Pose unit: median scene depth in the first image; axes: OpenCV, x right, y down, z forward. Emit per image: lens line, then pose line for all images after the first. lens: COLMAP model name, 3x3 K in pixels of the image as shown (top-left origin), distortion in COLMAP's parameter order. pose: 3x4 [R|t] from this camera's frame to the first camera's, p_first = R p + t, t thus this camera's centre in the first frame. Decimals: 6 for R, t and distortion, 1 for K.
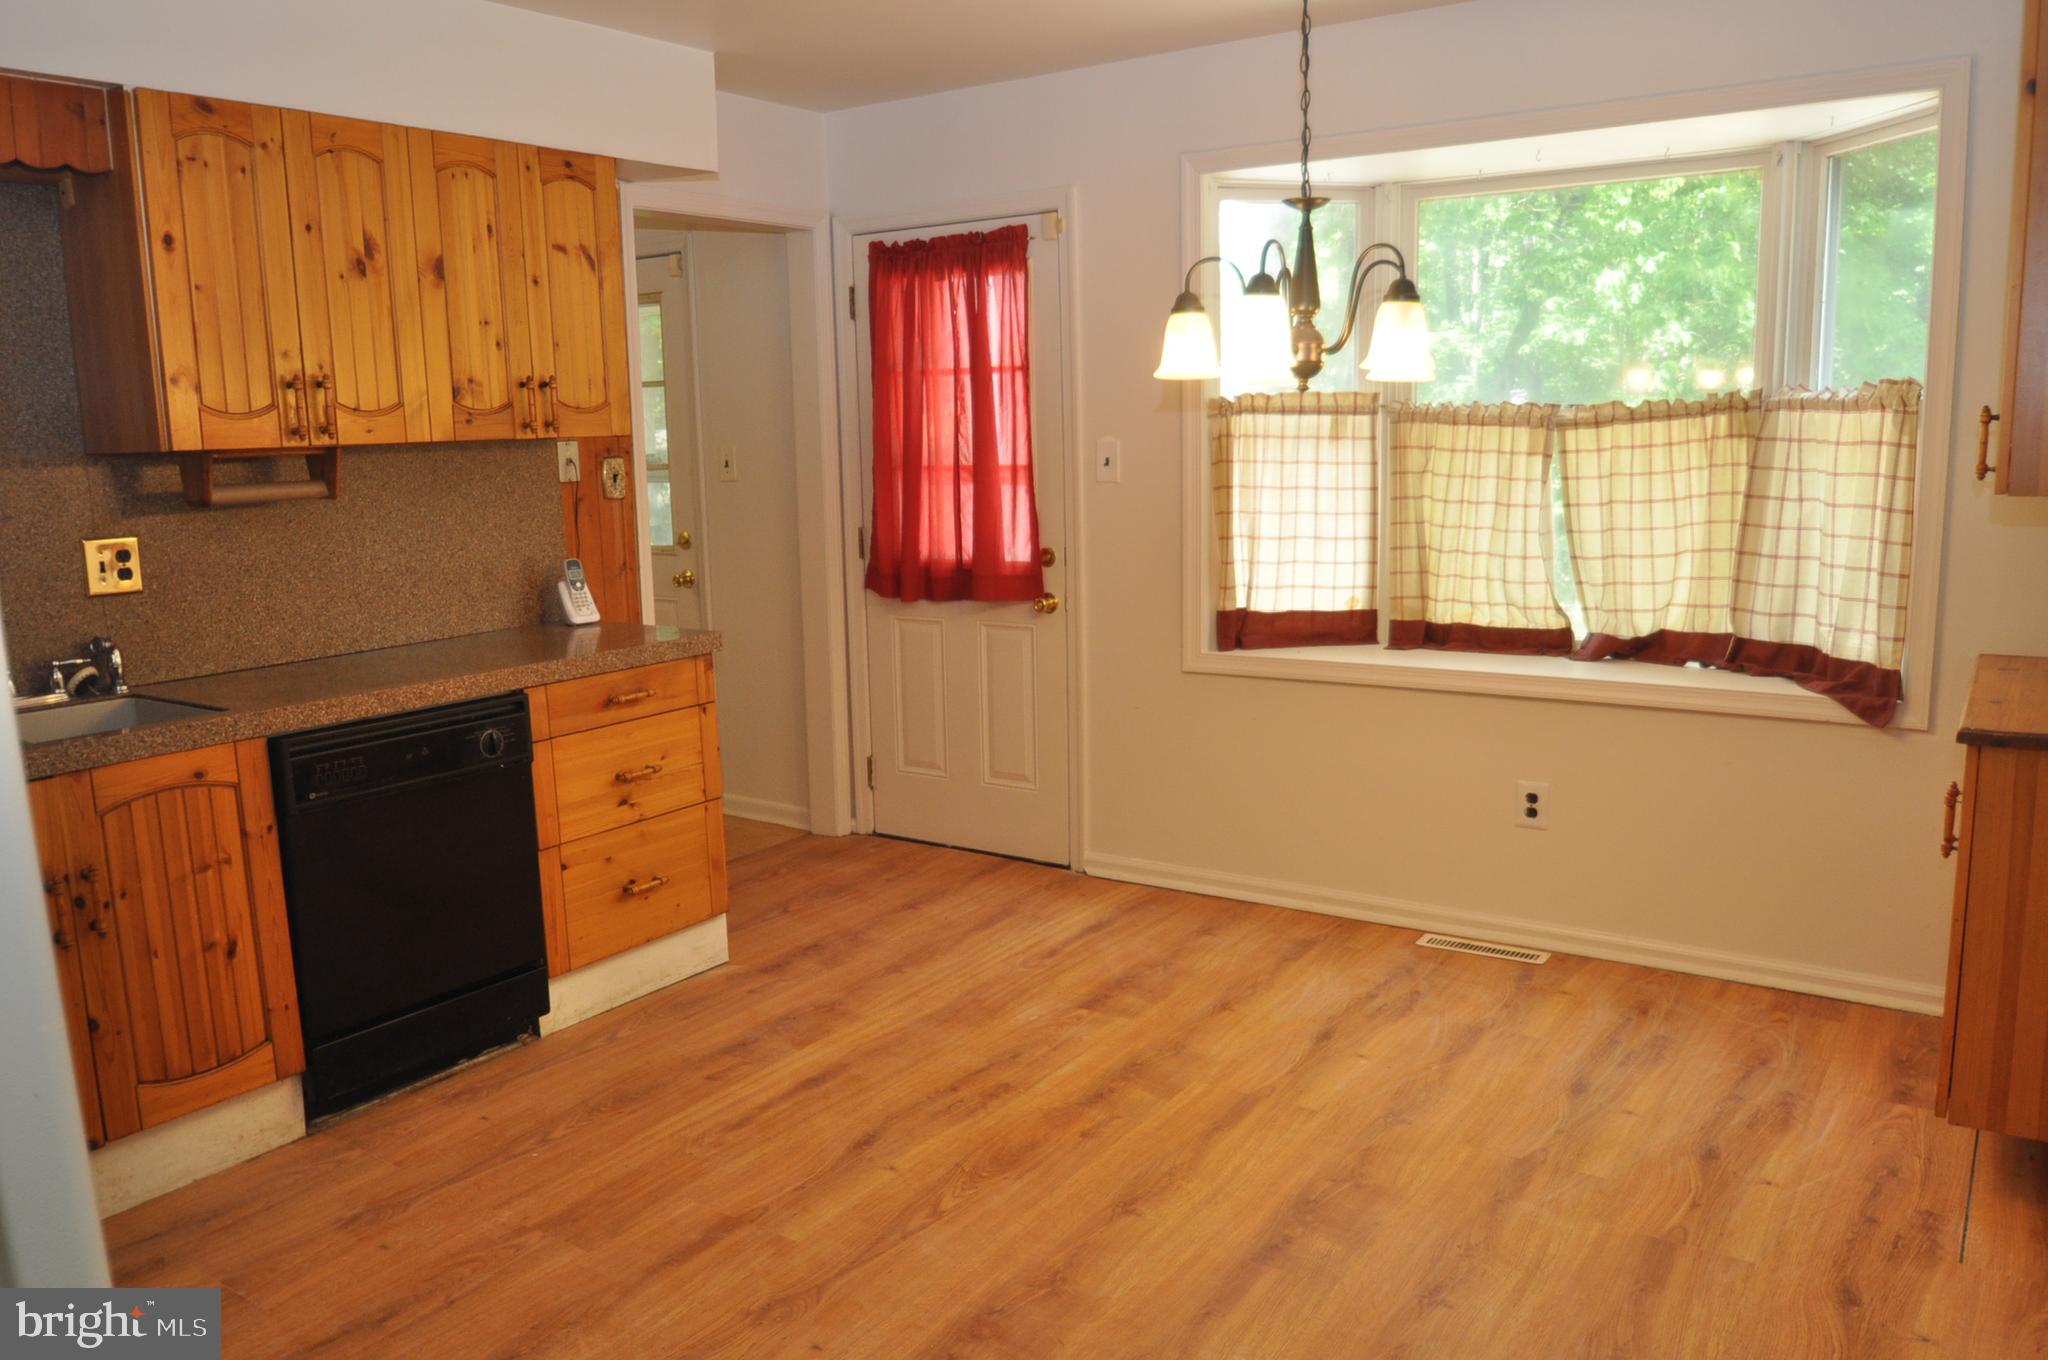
lens RADIAL K [[1534.6, 0, 1013.3], [0, 1534.6, 683.1], [0, 0, 1]] dist [-0.053108, 0.007046]
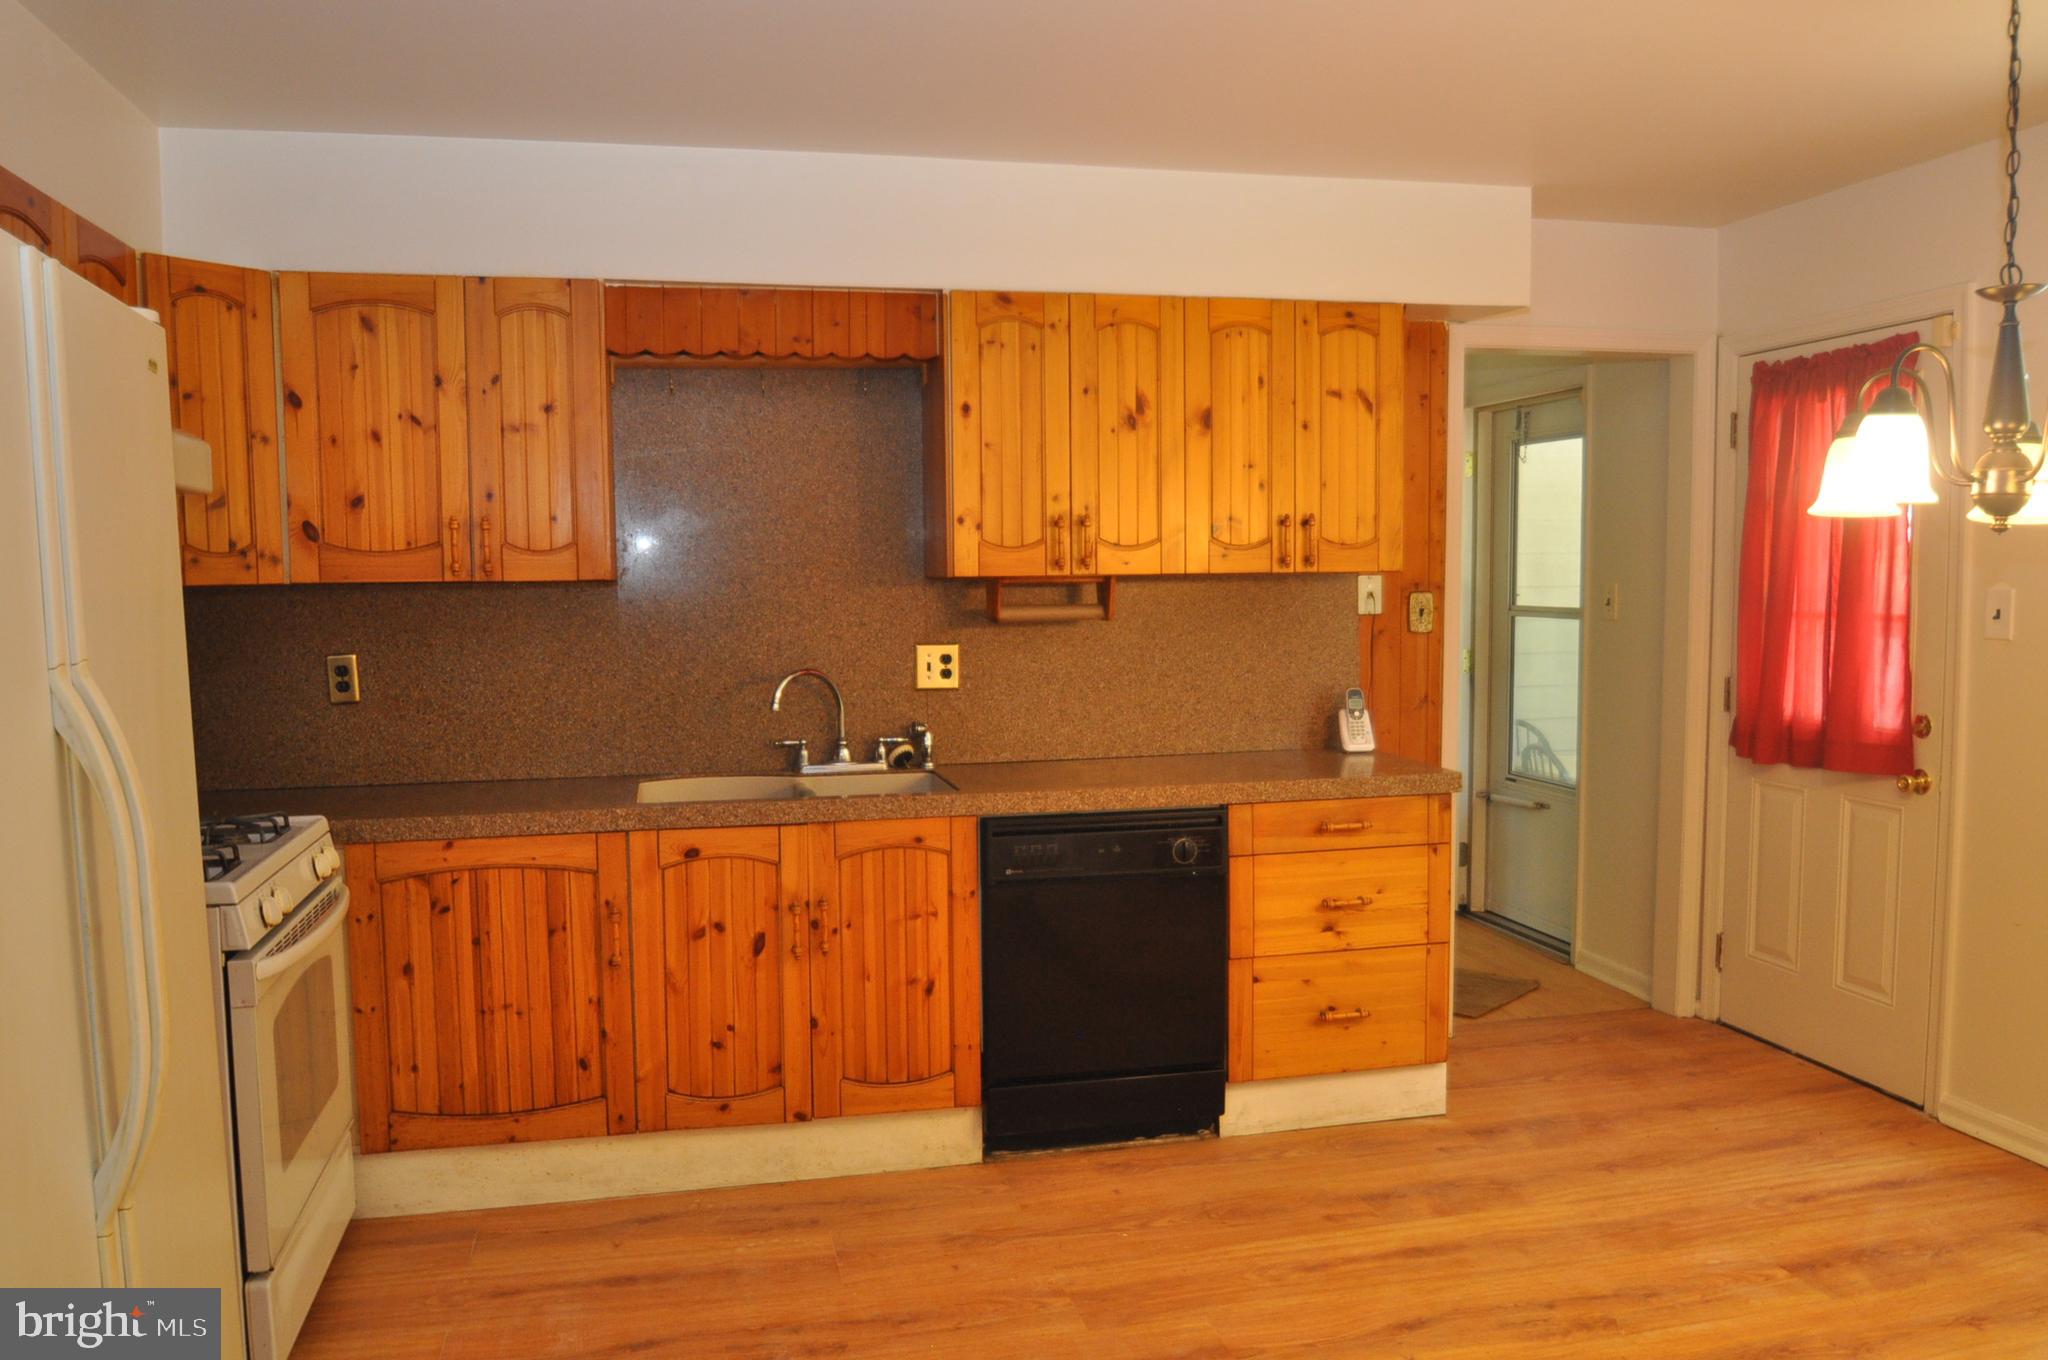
lens RADIAL K [[1534.6, 0, 1016.1], [0, 1534.6, 685.1], [0, 0, 1]] dist [-0.053108, 0.007046]
pose [[0.737264, 0.064252, -0.672542, 0.285533], [-0.118623, 0.992314, -0.035237, -0.023990], [0.665109, 0.105758, 0.739219, 0.099023]]
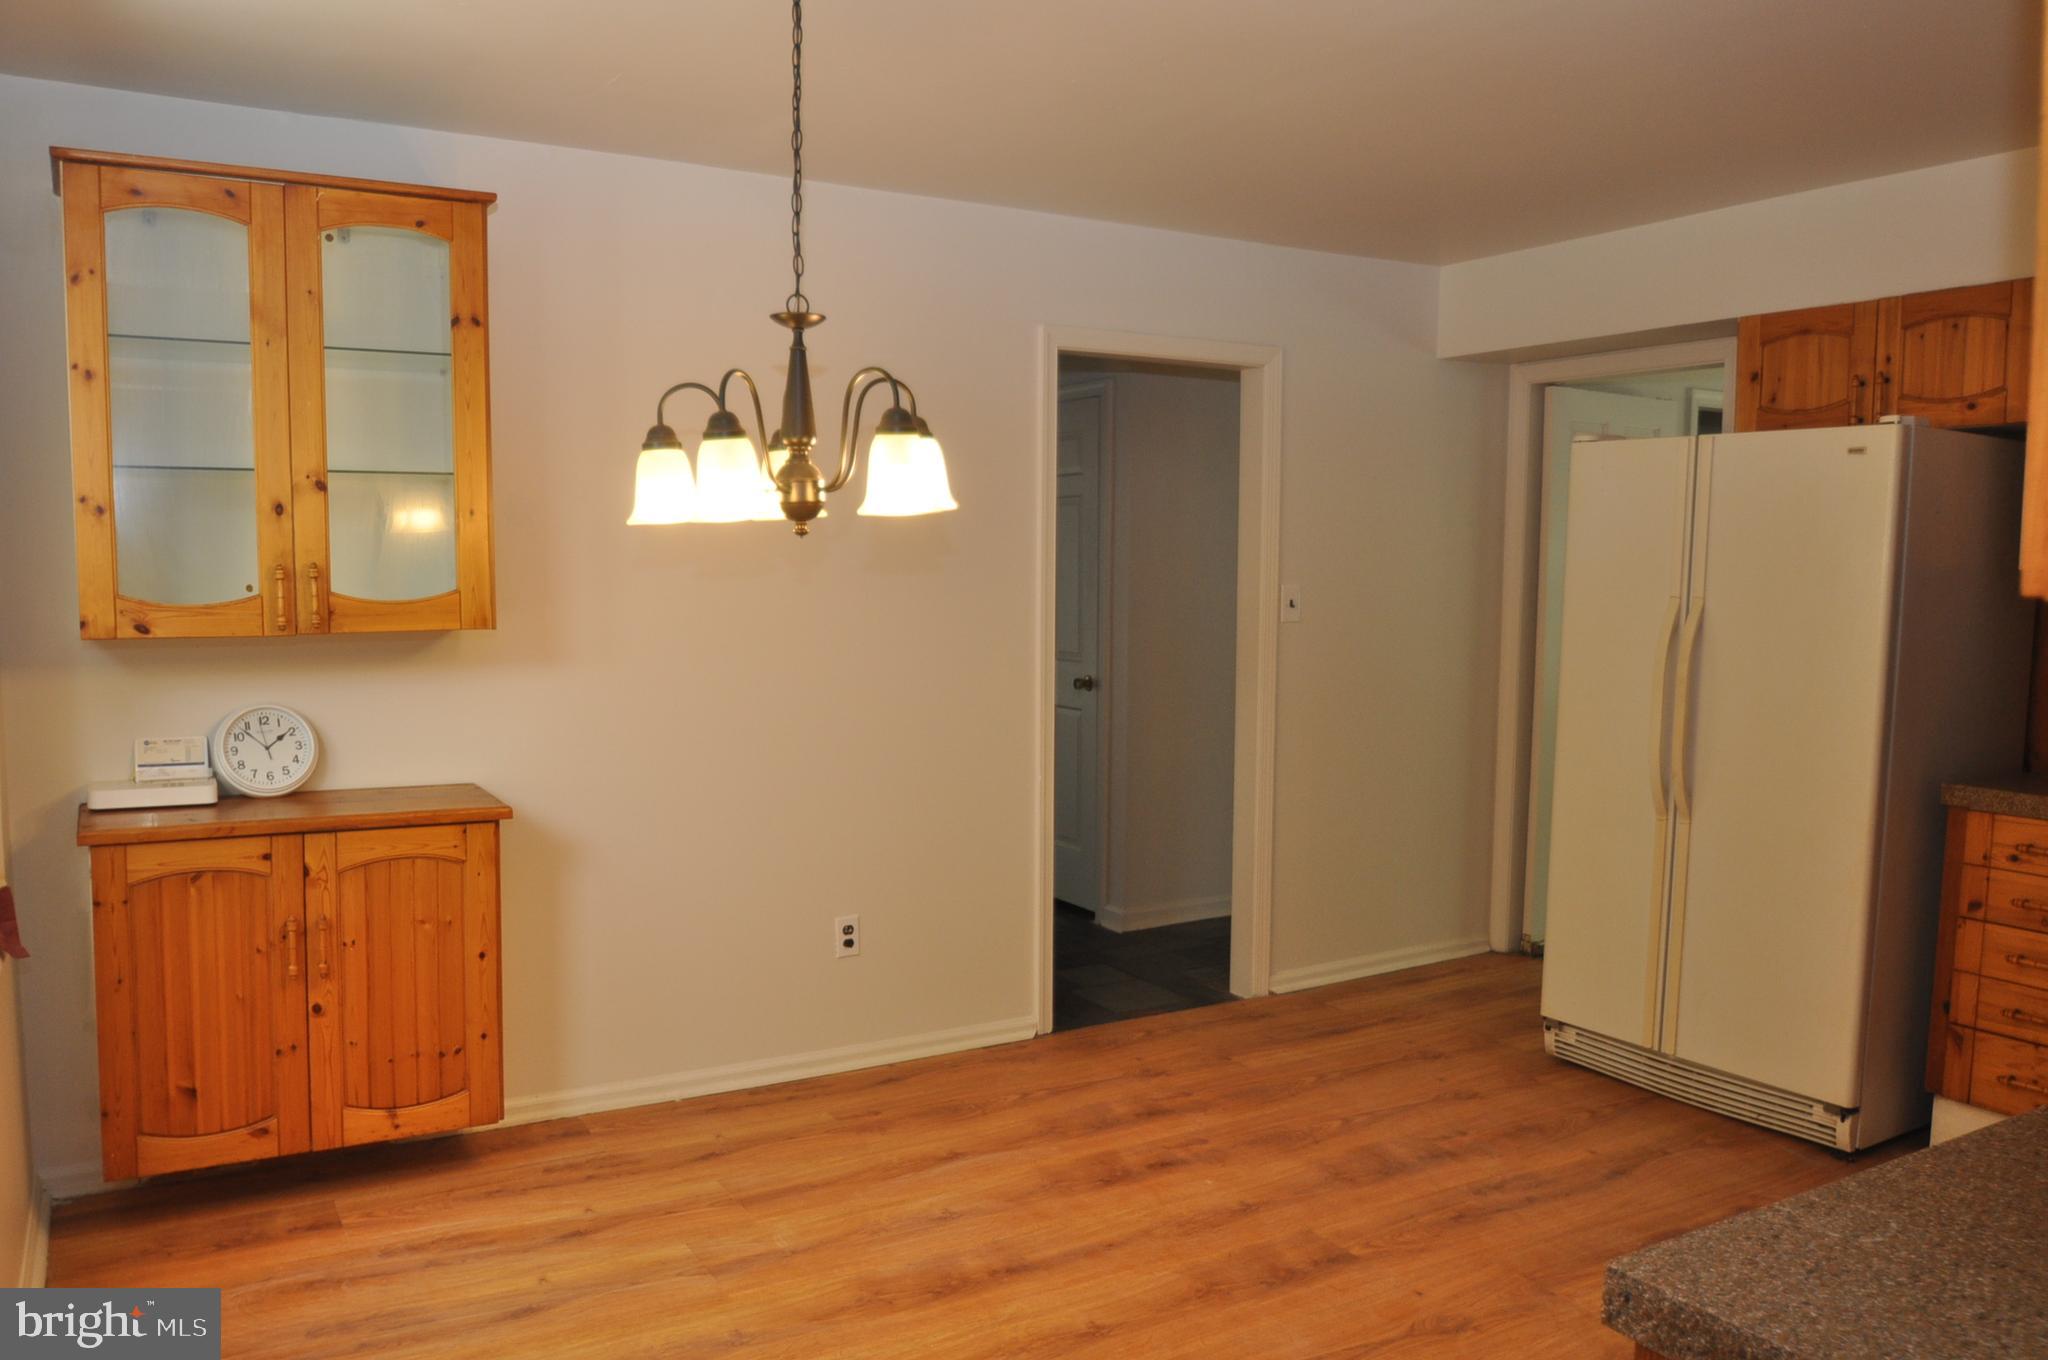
lens RADIAL K [[1534.6, 0, 1017.8], [0, 1534.6, 683.7], [0, 0, 1]] dist [-0.053108, 0.007046]
pose [[-0.908761, -0.013745, 0.417091, -0.244184], [0.086672, 0.971448, 0.220855, -0.250238], [-0.408218, 0.236854, -0.881623, 1.504734]]
